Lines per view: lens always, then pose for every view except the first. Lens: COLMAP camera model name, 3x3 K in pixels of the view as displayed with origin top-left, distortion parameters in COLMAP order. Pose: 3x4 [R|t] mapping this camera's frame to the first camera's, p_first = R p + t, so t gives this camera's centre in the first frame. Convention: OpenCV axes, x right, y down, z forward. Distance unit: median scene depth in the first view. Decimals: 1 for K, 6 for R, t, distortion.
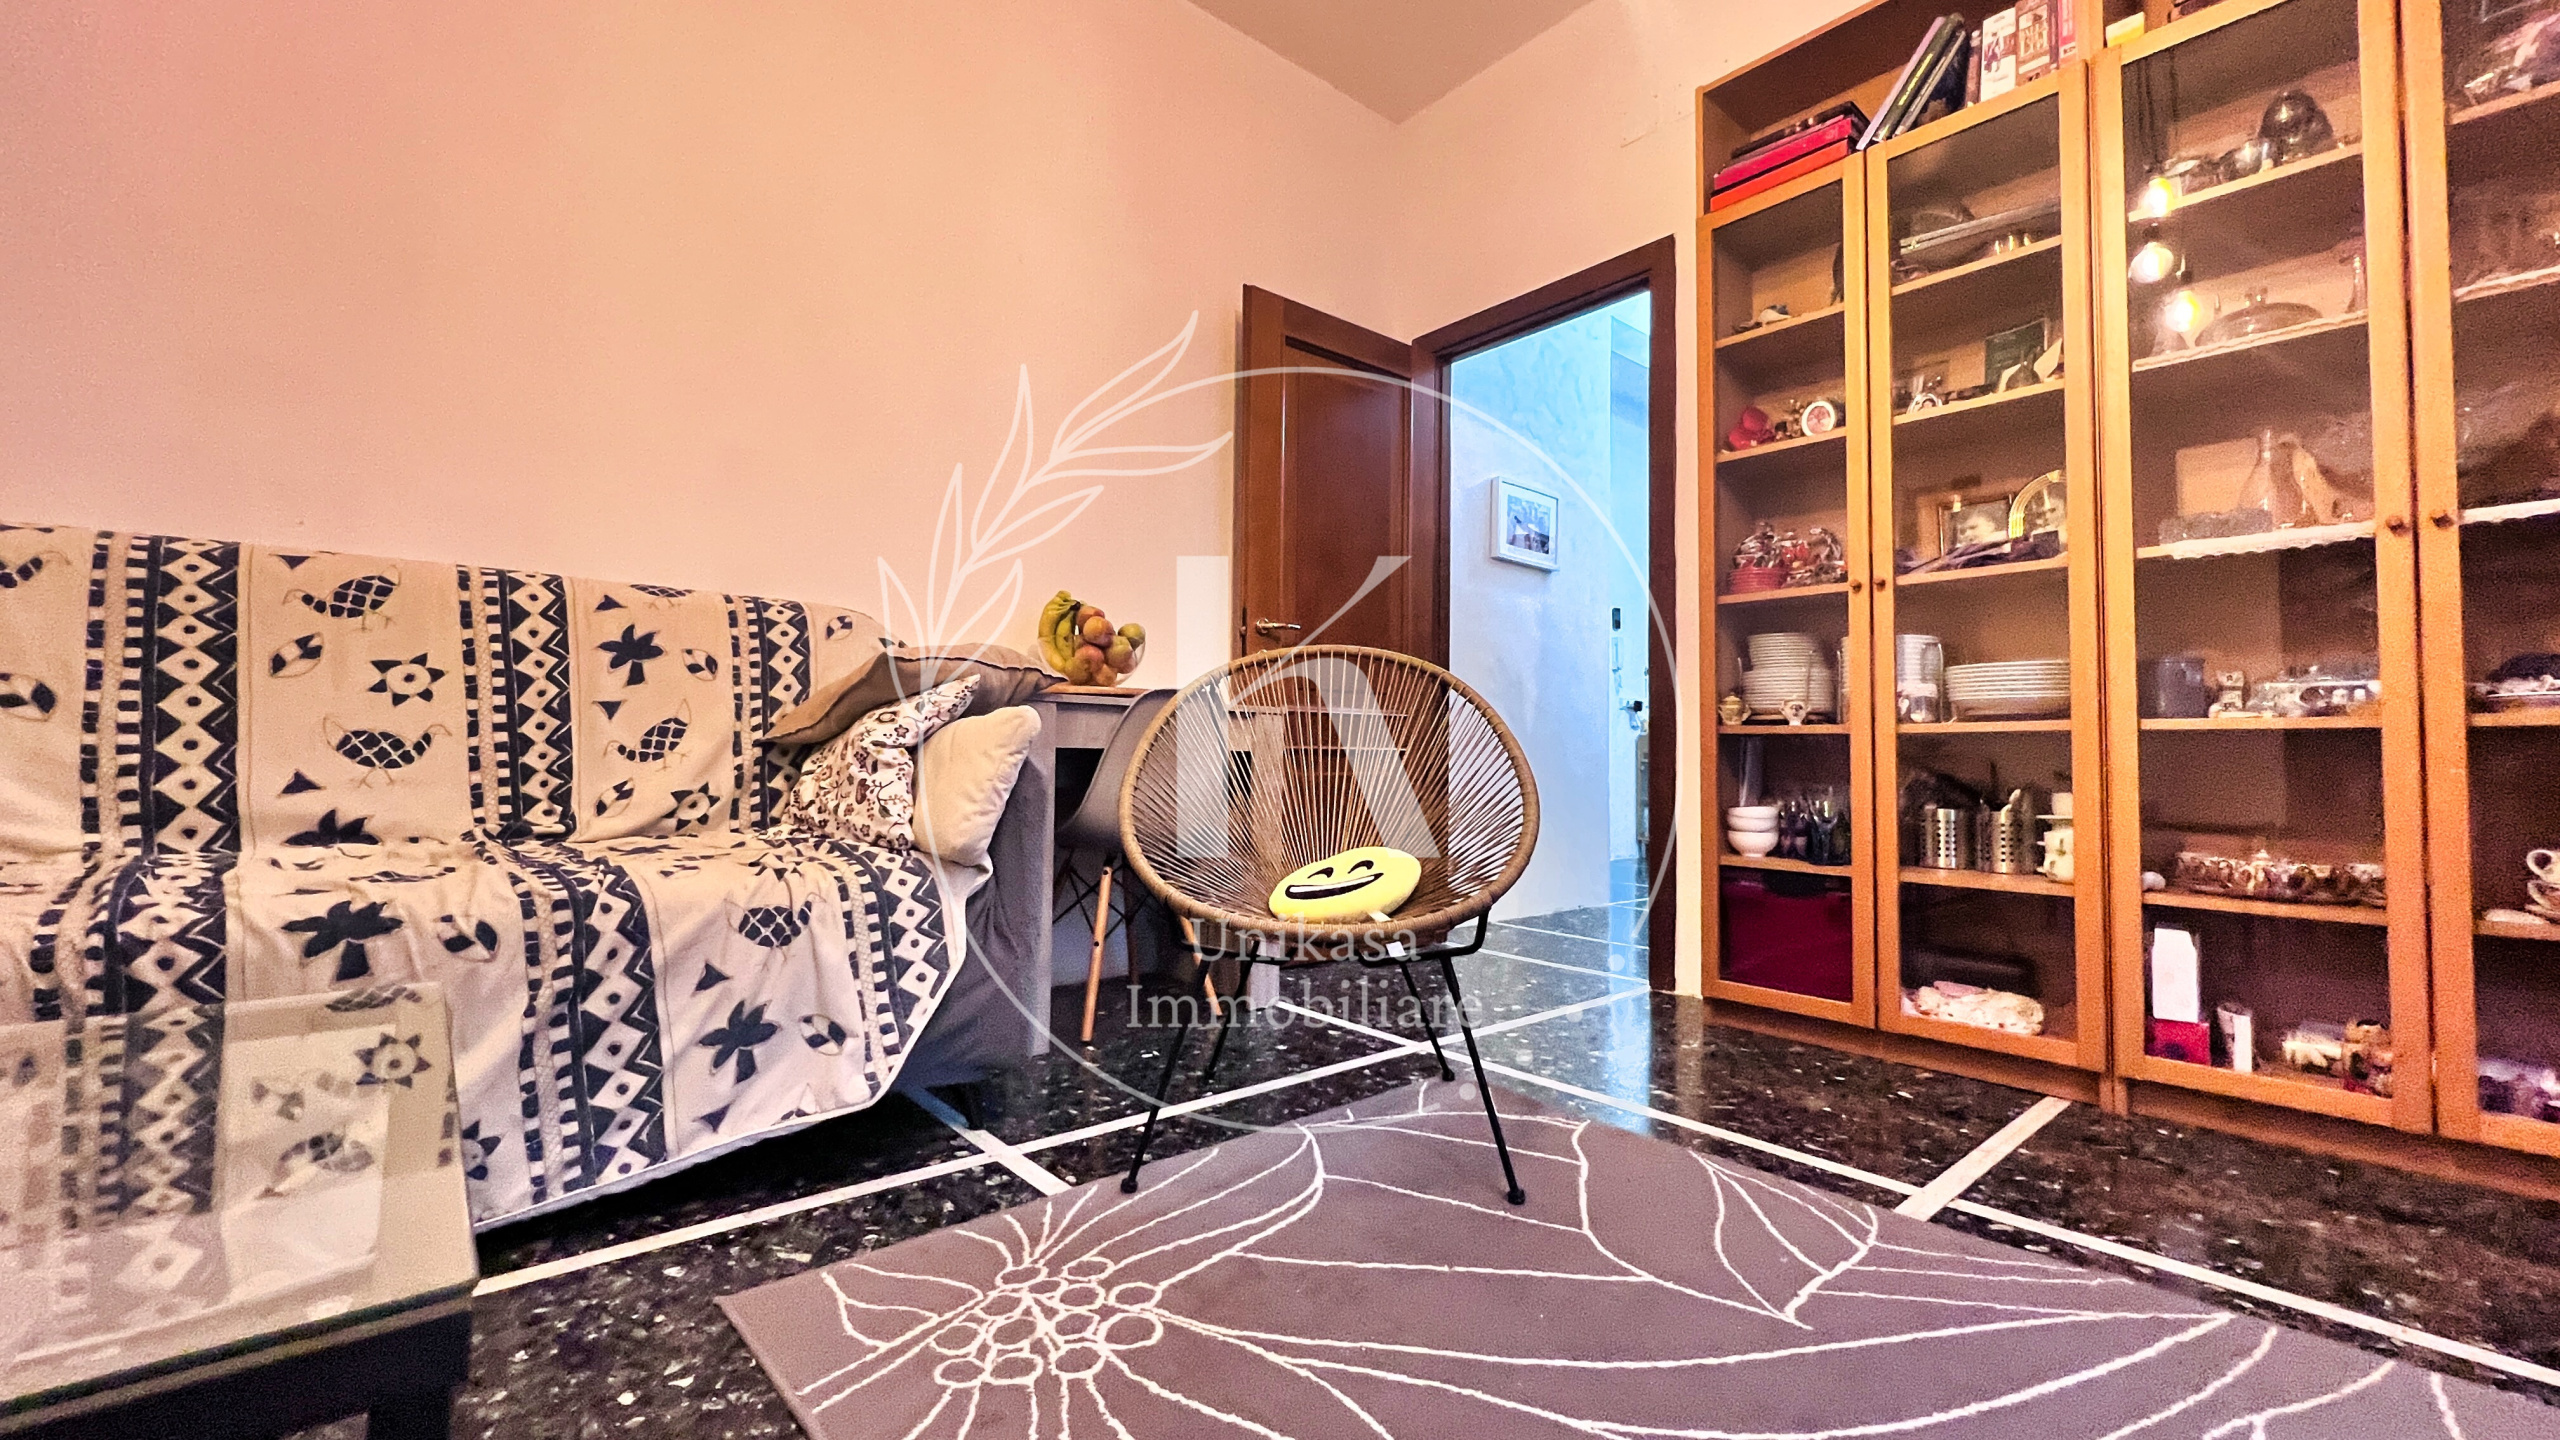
lens RADIAL K [[1026.8, 0, 1275.5], [0, 1026.8, 717.7], [0, 0, 1]] dist [-0.002887, 0.000916]
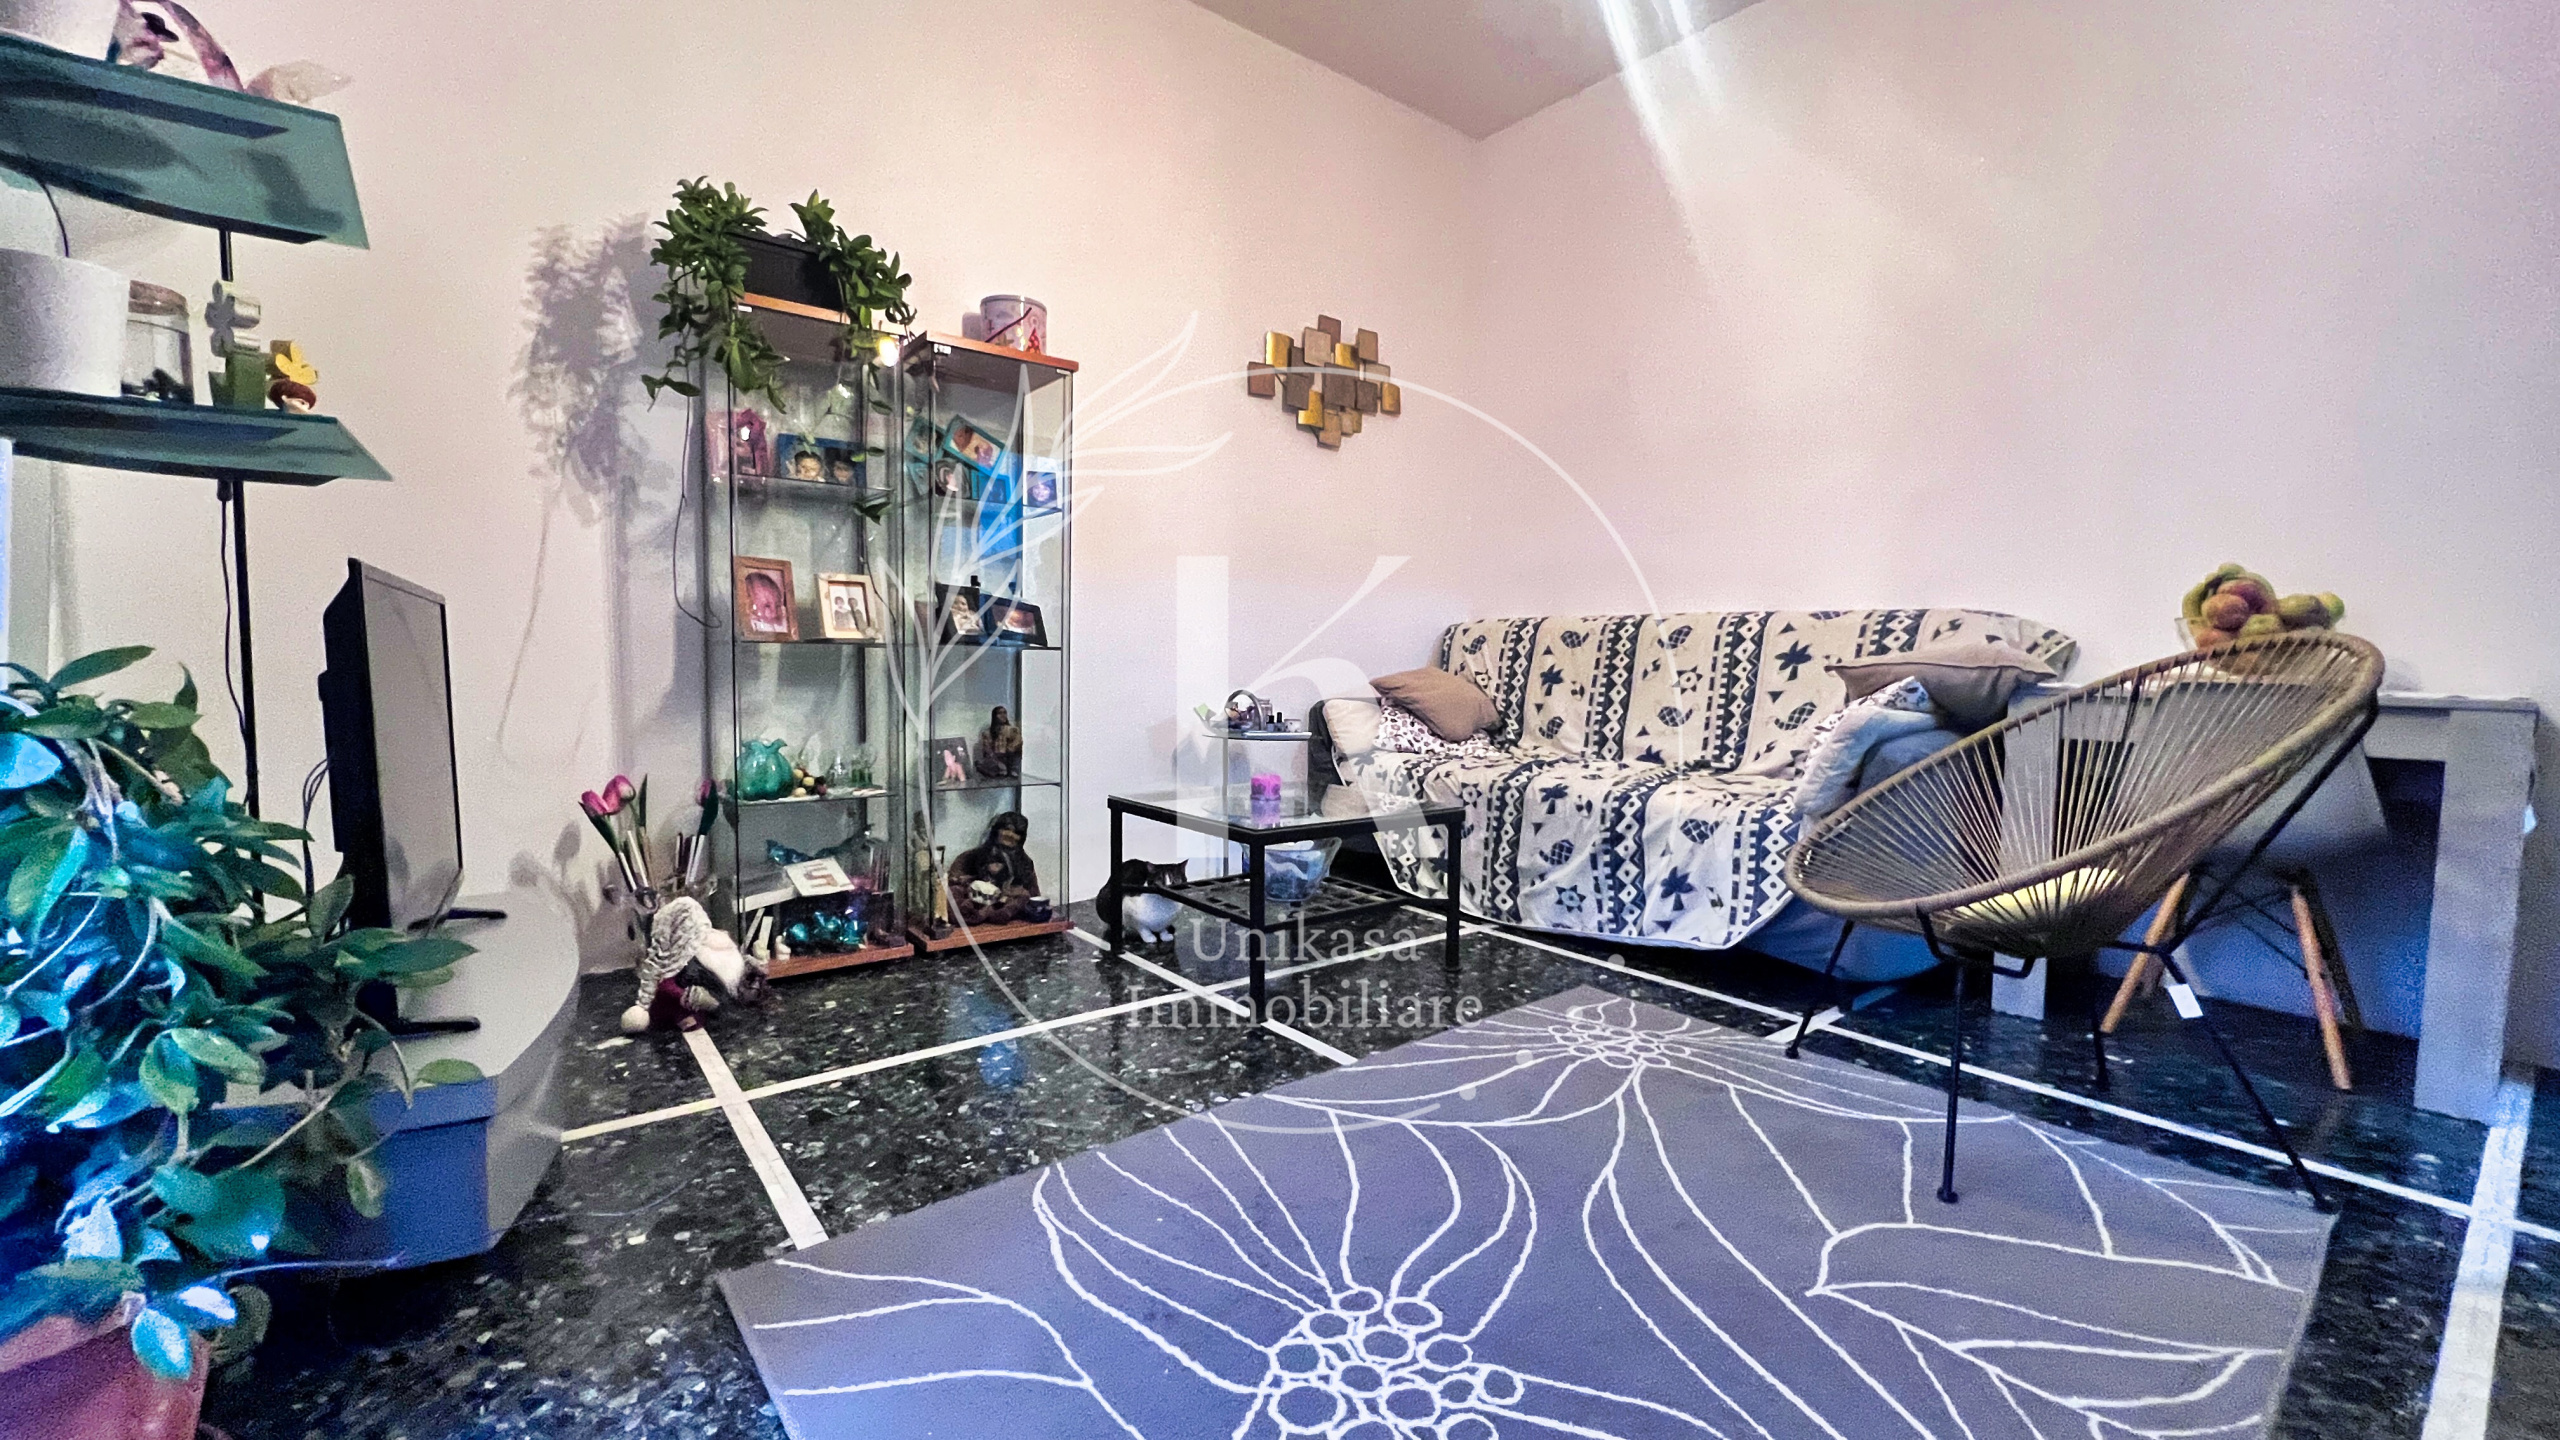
lens RADIAL K [[1026.8, 0, 1273.7], [0, 1026.8, 723.4], [0, 0, 1]] dist [-0.002887, 0.000916]
pose [[-0.042548, 0.053540, -0.997659, 1.237562], [0.021359, 0.998384, 0.052668, -0.083891], [0.998866, -0.019068, -0.043623, 0.351163]]
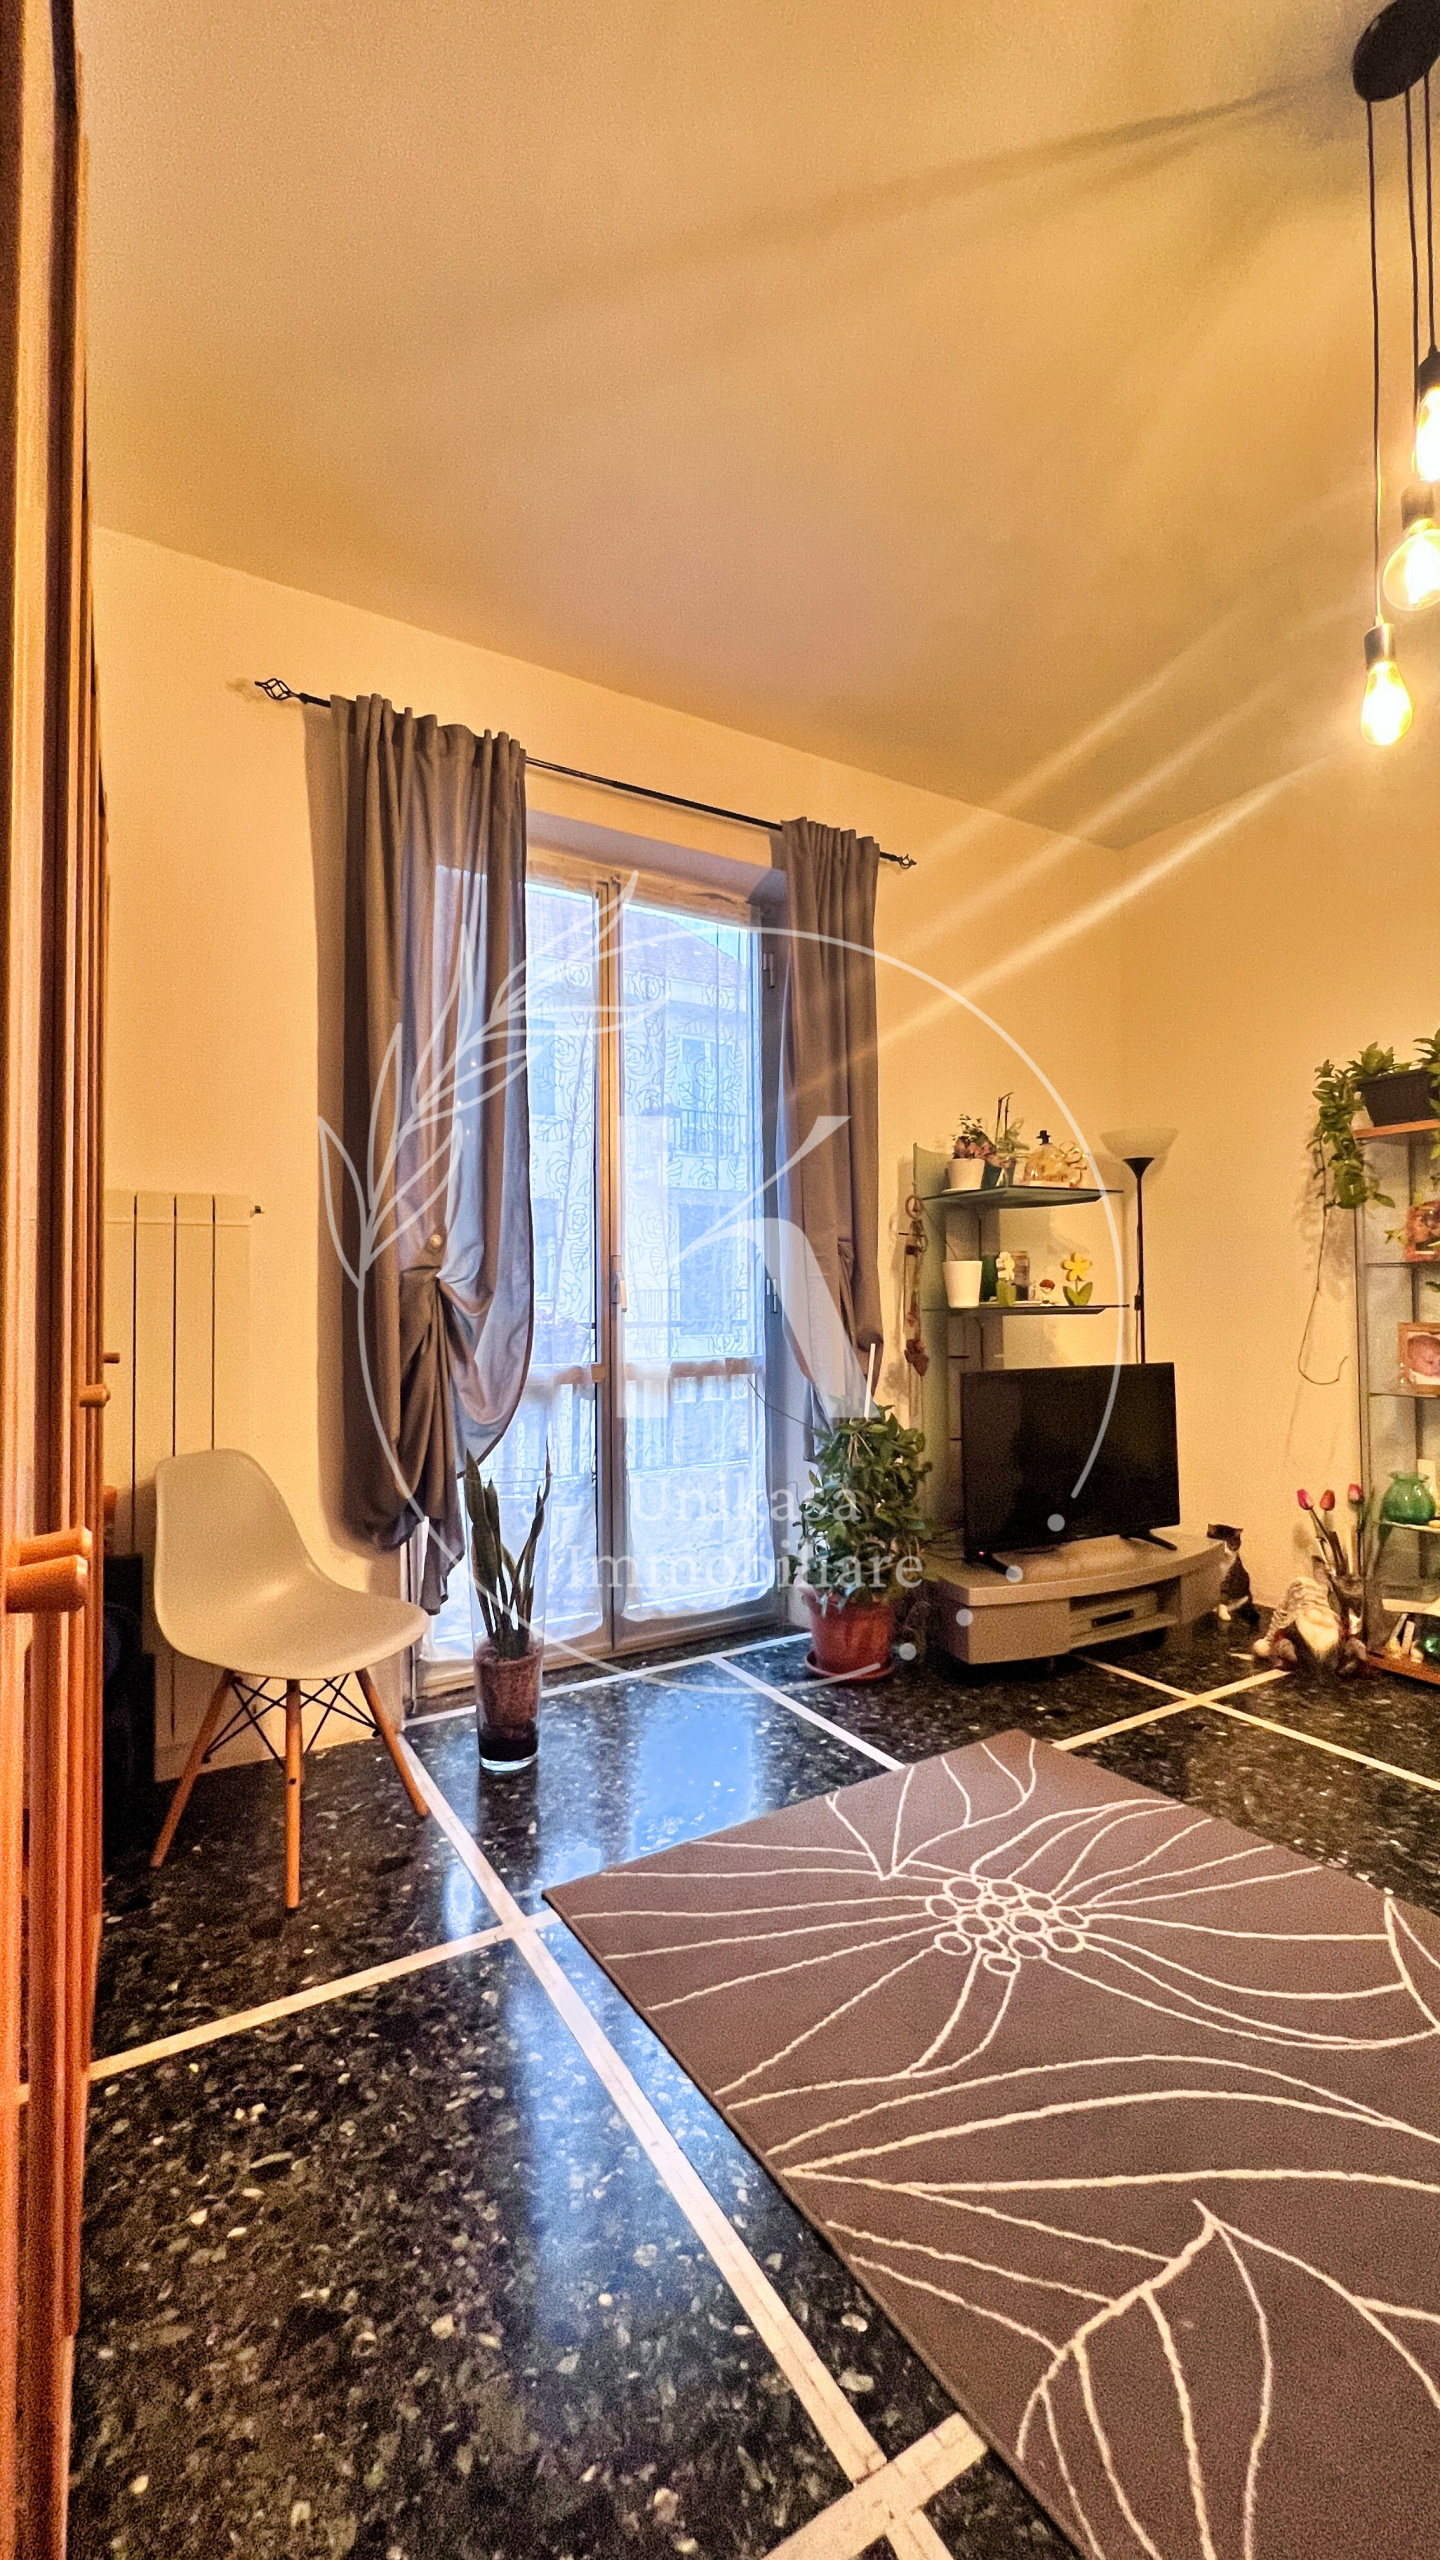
lens RADIAL K [[1026.8, 0, 719.3], [0, 1026.8, 1280.3], [0, 0, 1]] dist [-0.002887, 0.000916]
pose [[-0.986194, -0.002603, 0.165574, 0.635765], [-0.010715, 0.998784, -0.048122, -0.255238], [-0.165248, -0.049232, -0.985023, 1.669402]]
